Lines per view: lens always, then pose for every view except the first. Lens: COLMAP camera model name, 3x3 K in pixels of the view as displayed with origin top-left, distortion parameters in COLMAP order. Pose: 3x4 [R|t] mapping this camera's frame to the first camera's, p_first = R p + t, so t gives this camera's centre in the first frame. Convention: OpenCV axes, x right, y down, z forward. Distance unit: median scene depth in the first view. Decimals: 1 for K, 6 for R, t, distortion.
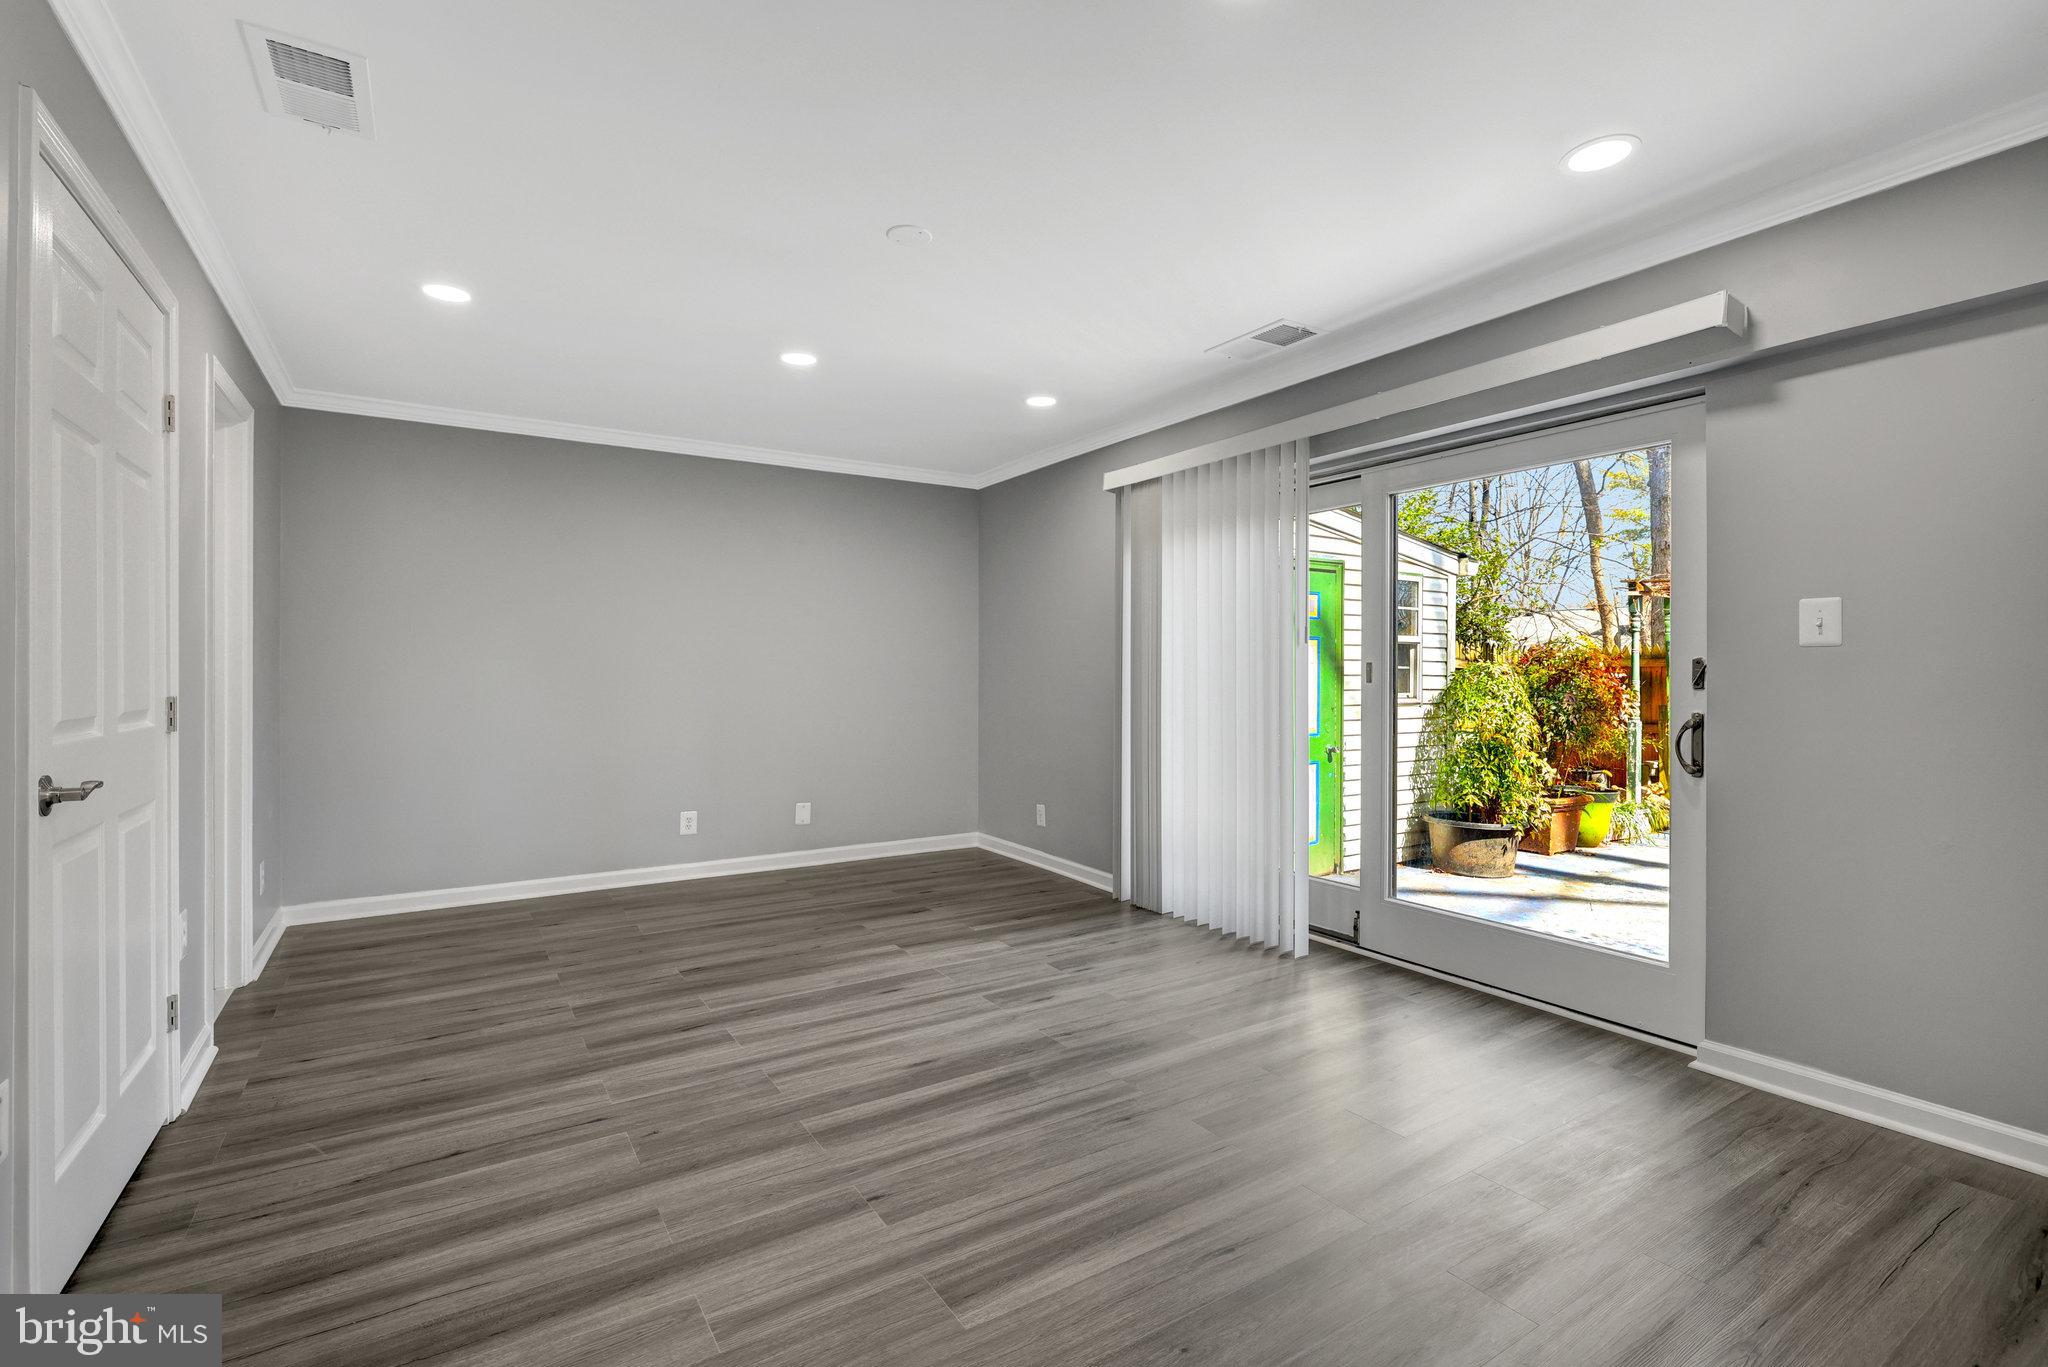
lens RADIAL K [[955.0, 0, 1024.9], [0, 955.0, 665.2], [0, 0, 1]] dist [0.001530, 0.000125]
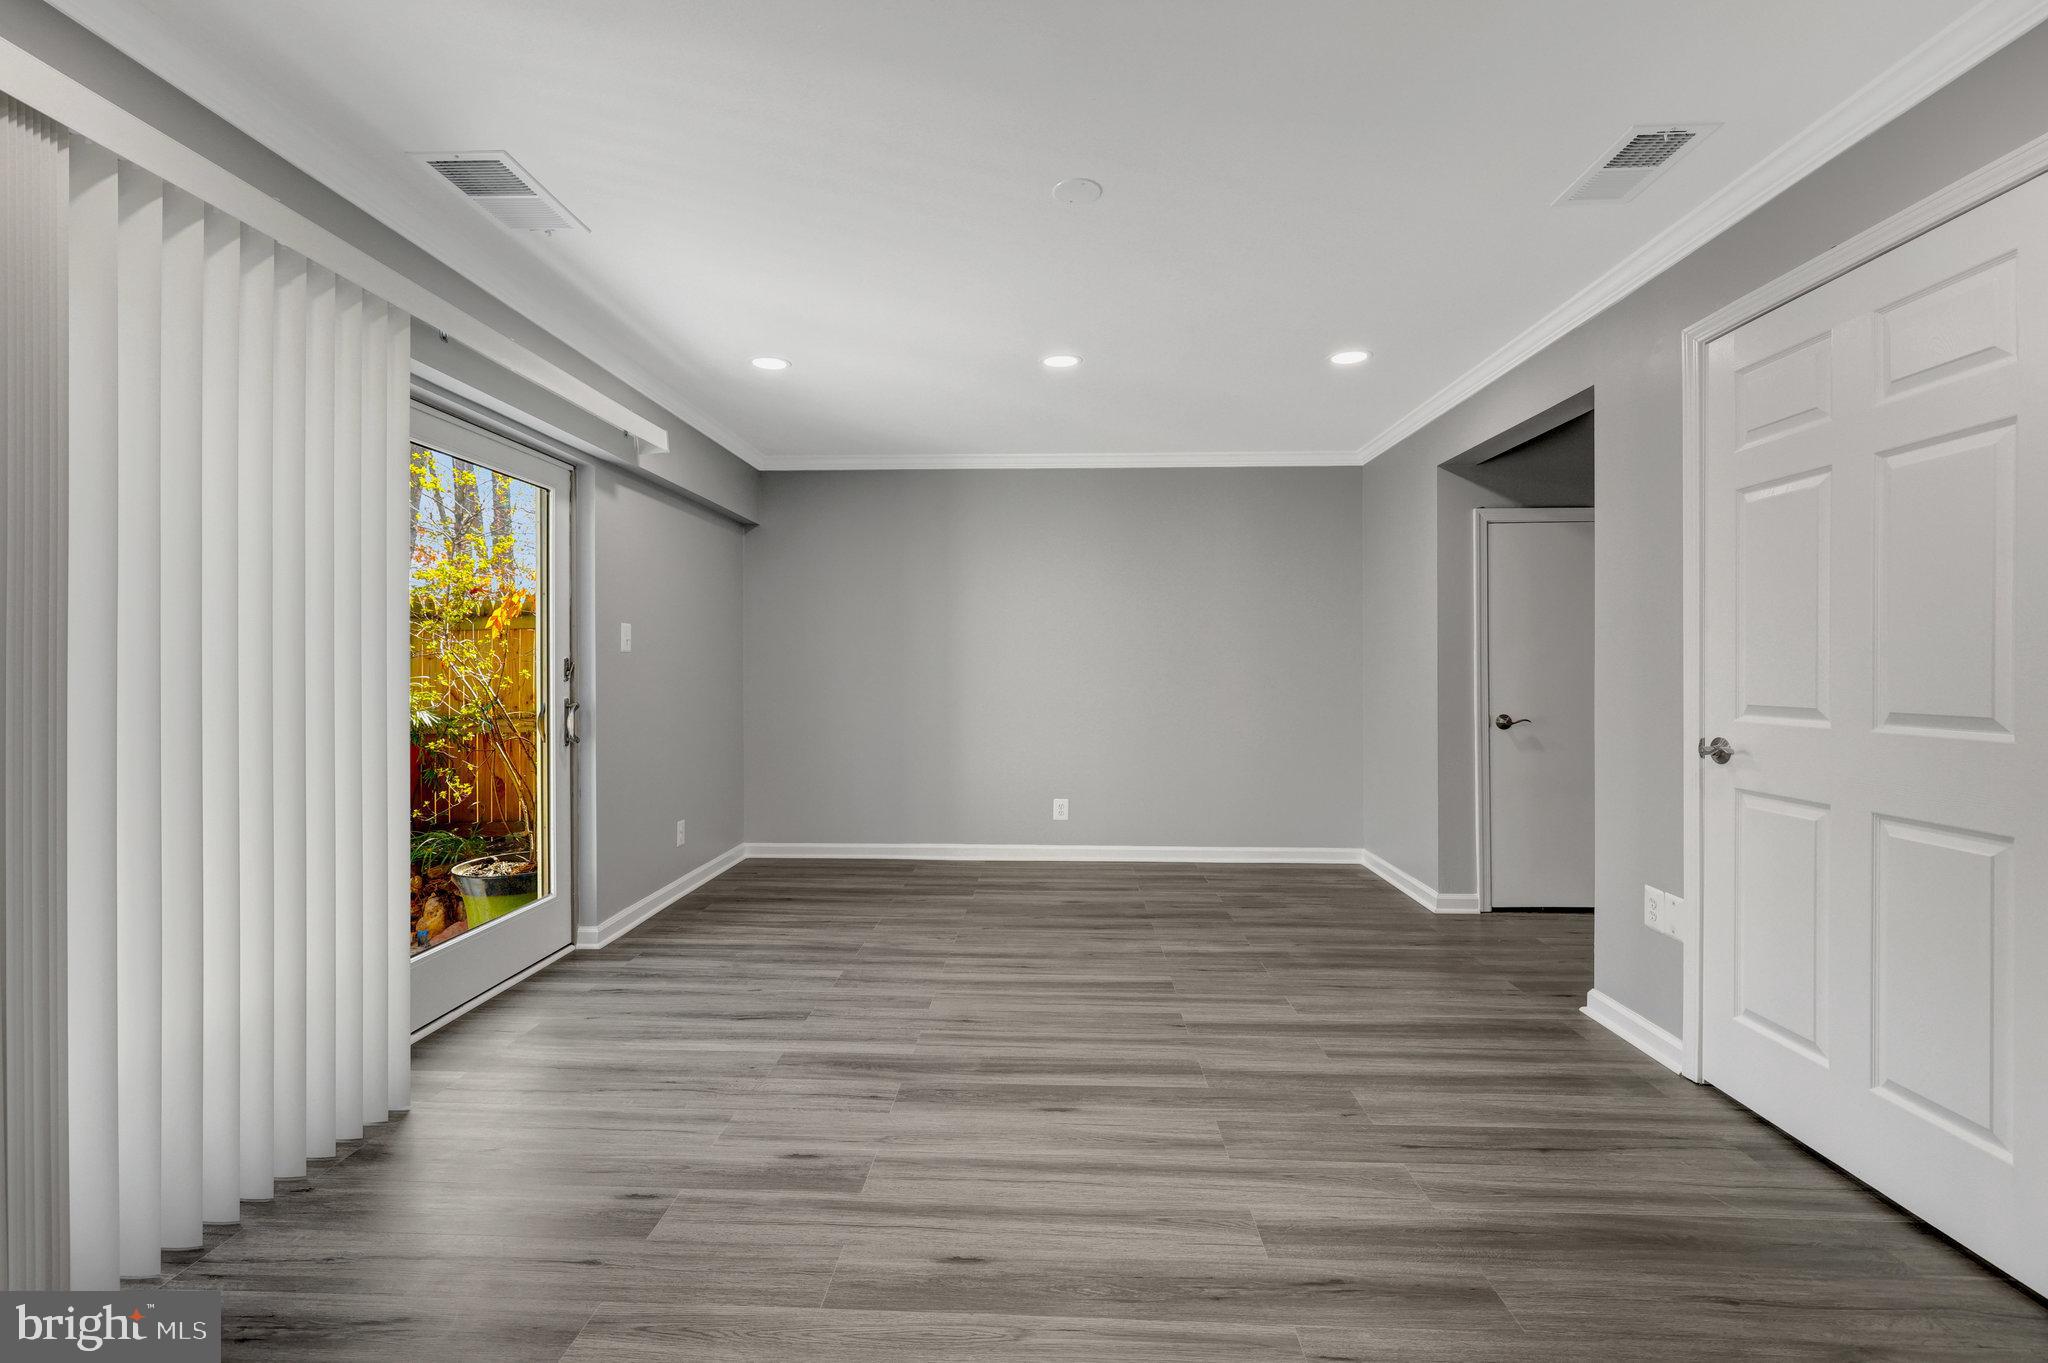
lens RADIAL K [[922.3, 0, 1015.8], [0, 922.3, 687.0], [0, 0, 1]] dist [-0.000339, 0.000037]
pose [[-0.825274, -0.012477, 0.564594, -0.629766], [-0.004474, 0.999869, 0.015556, 0.012535], [-0.564715, 0.010311, -0.825222, 1.952917]]
